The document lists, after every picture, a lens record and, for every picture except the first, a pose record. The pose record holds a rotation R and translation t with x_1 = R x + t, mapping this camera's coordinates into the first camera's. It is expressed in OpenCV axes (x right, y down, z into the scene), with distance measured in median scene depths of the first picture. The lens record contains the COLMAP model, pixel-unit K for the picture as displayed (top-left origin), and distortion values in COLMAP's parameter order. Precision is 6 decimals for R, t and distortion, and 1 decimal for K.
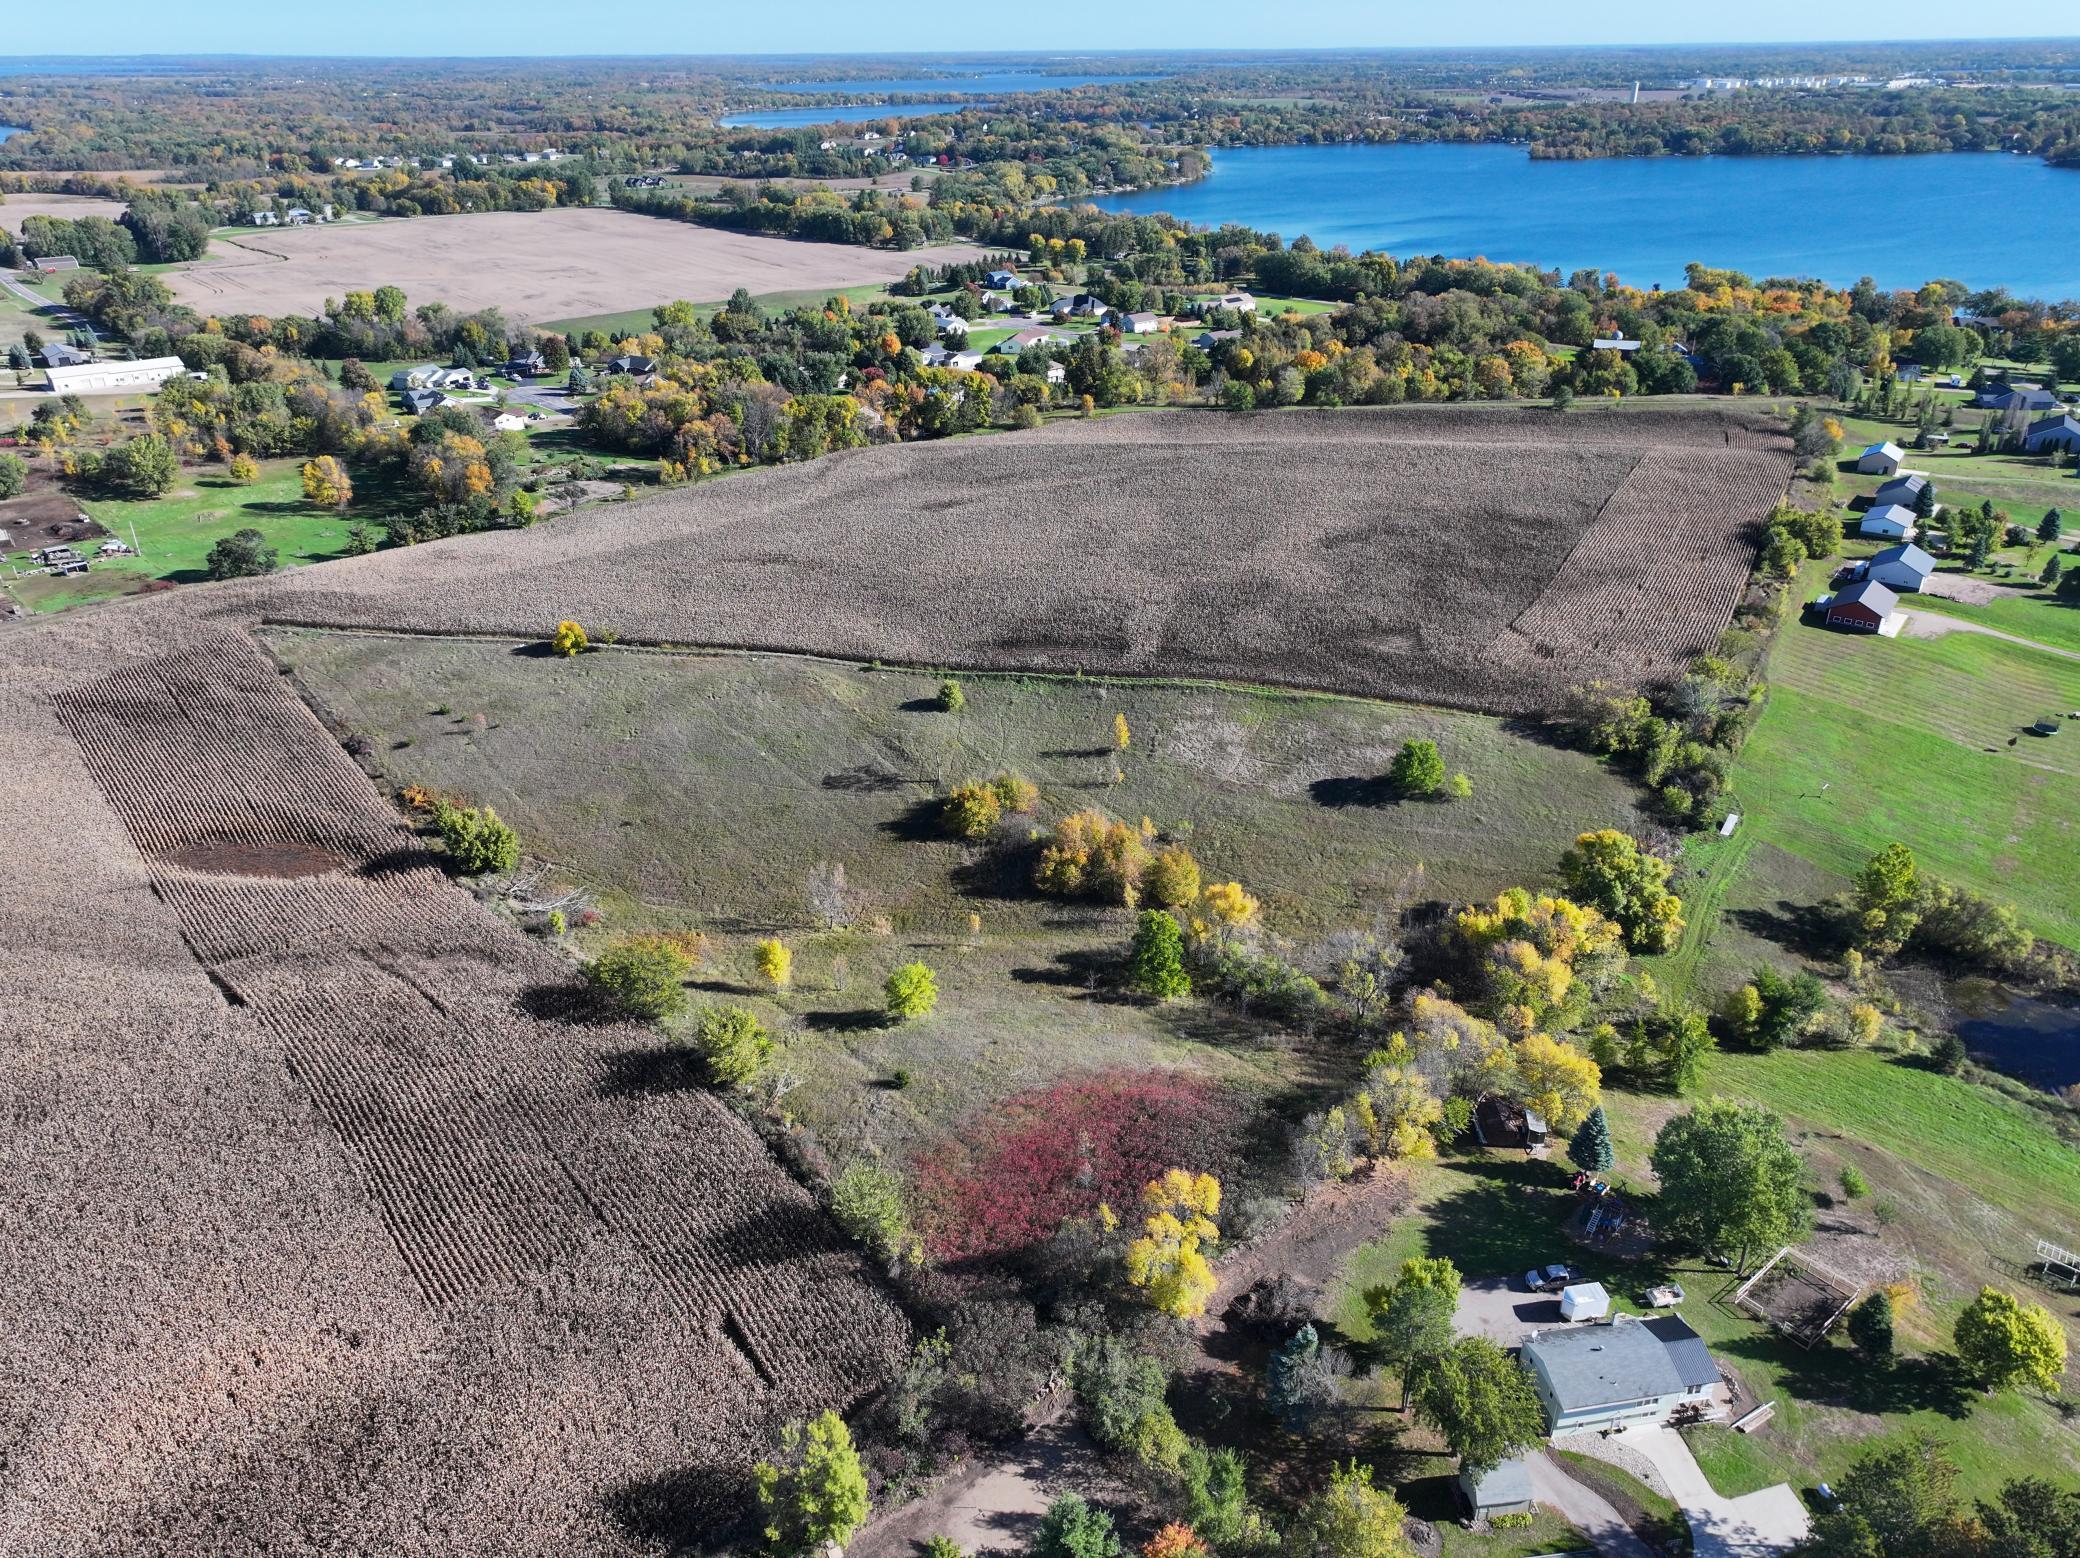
lens RADIAL K [[1460.1, 0, 1041.6], [0, 1460.1, 769.8], [0, 0, 1]] dist [-0.003829, 0.021762]
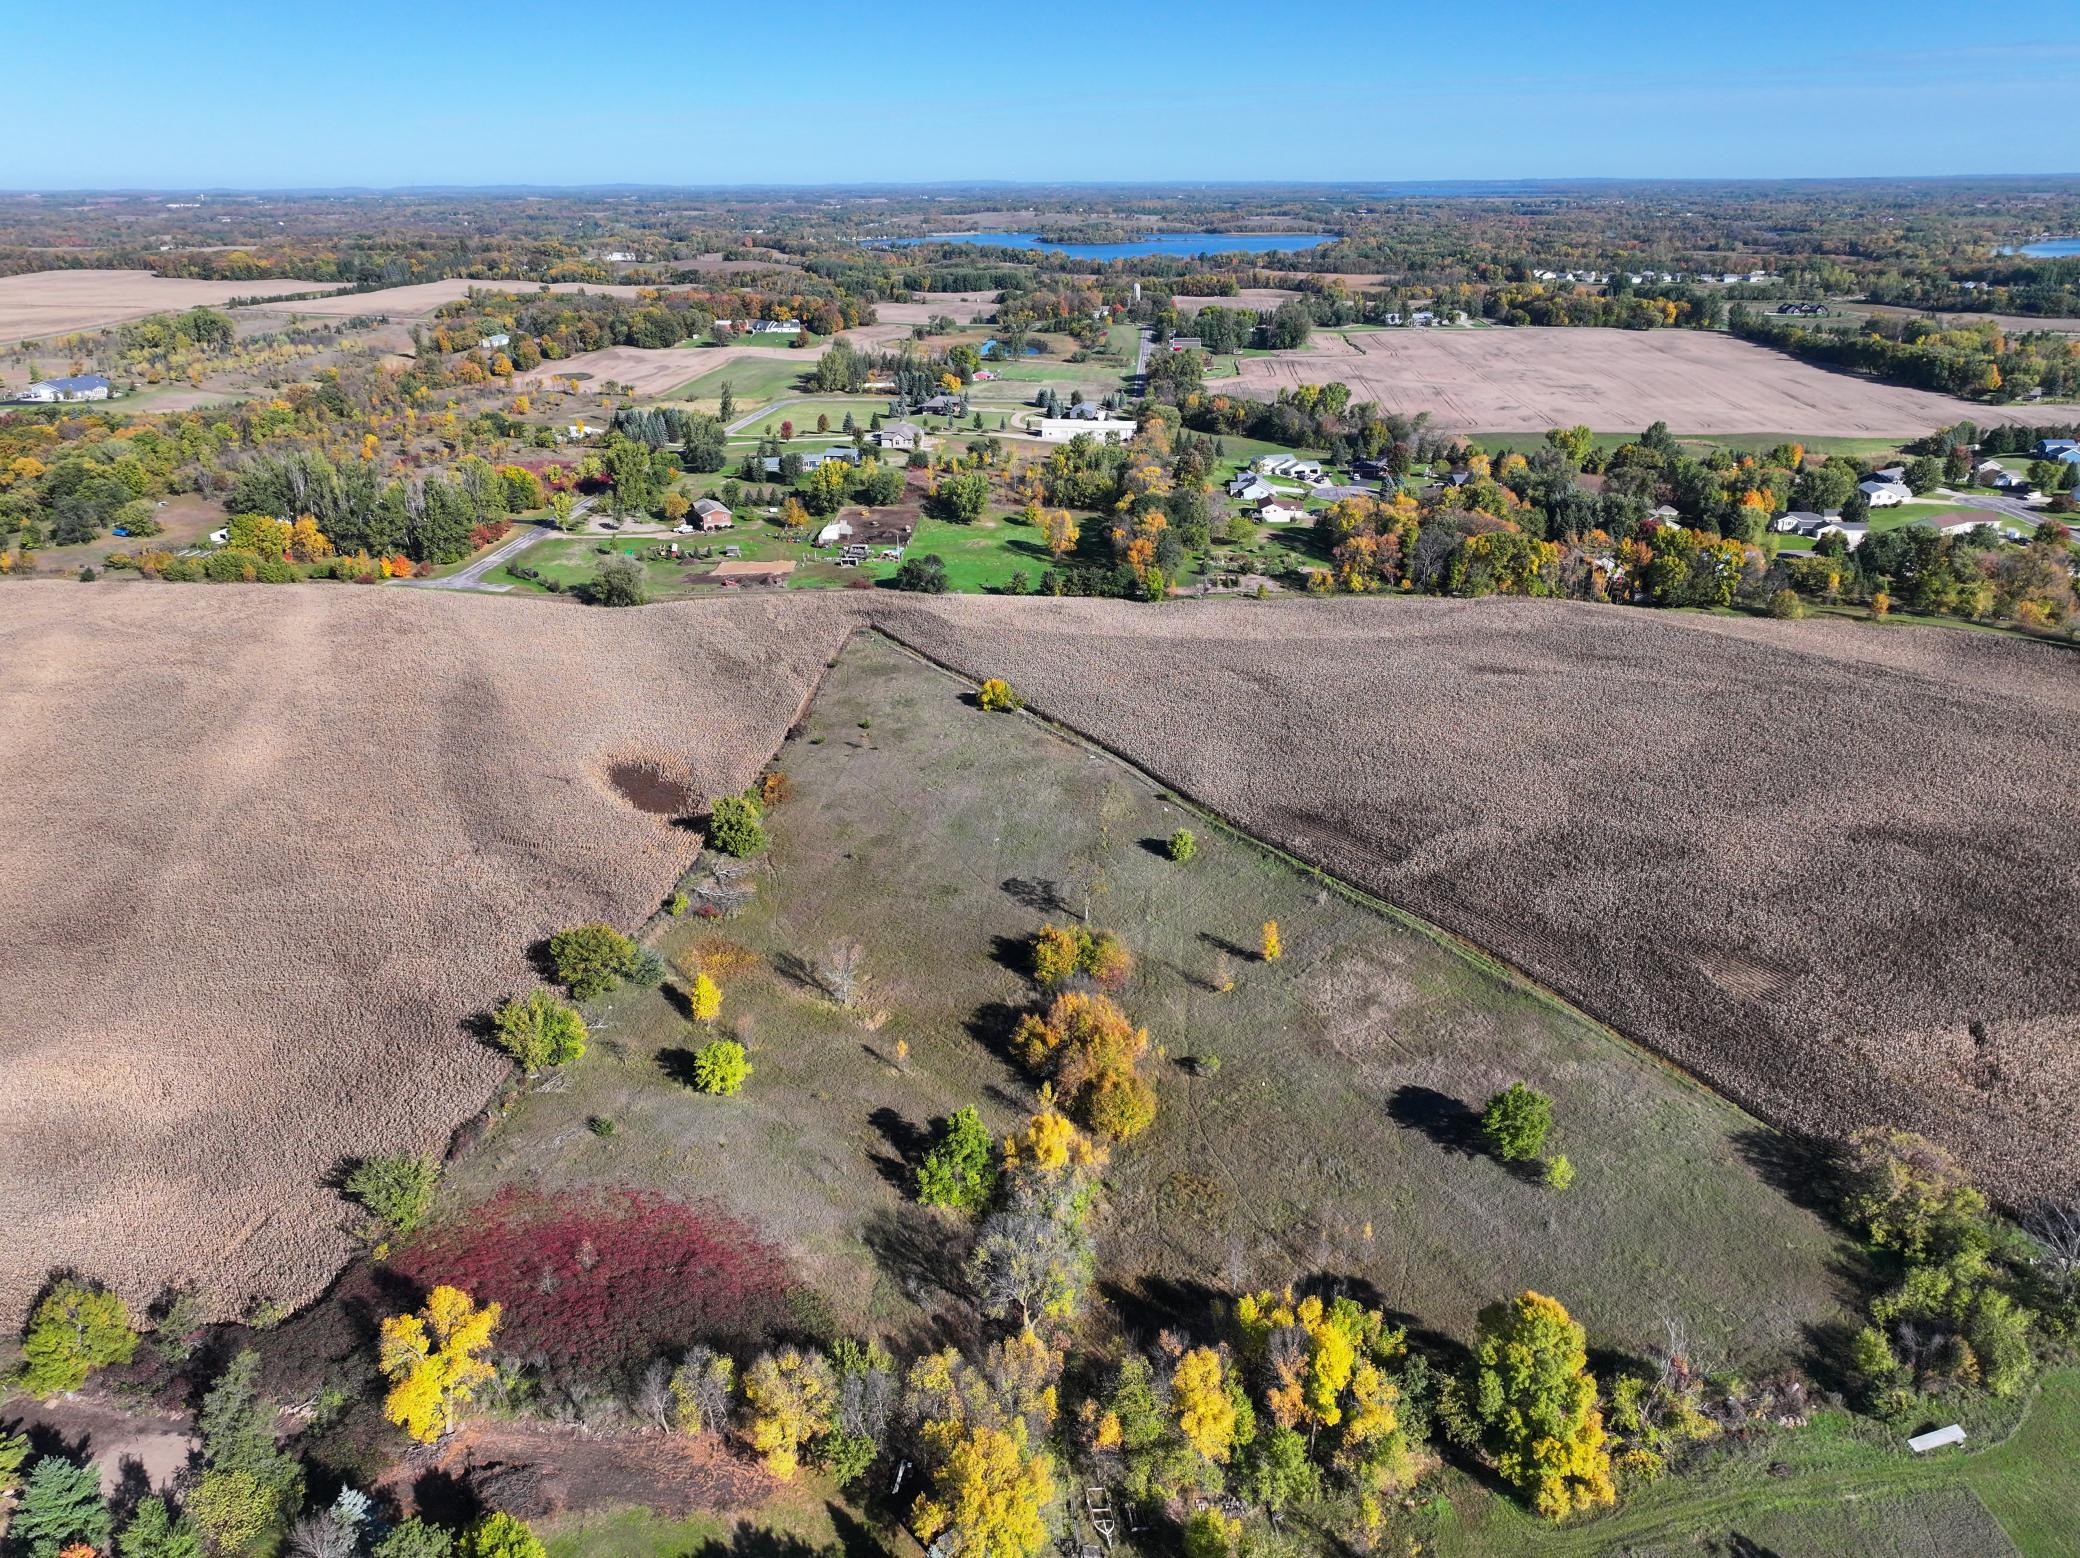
lens RADIAL K [[1460.1, 0, 1046.5], [0, 1460.1, 782.4], [0, 0, 1]] dist [-0.003829, 0.021762]
pose [[0.694213, 0.278393, -0.663751, 0.119989], [-0.318940, 0.945675, 0.063062, -0.029987], [0.645249, 0.167918, 0.745290, 0.062735]]
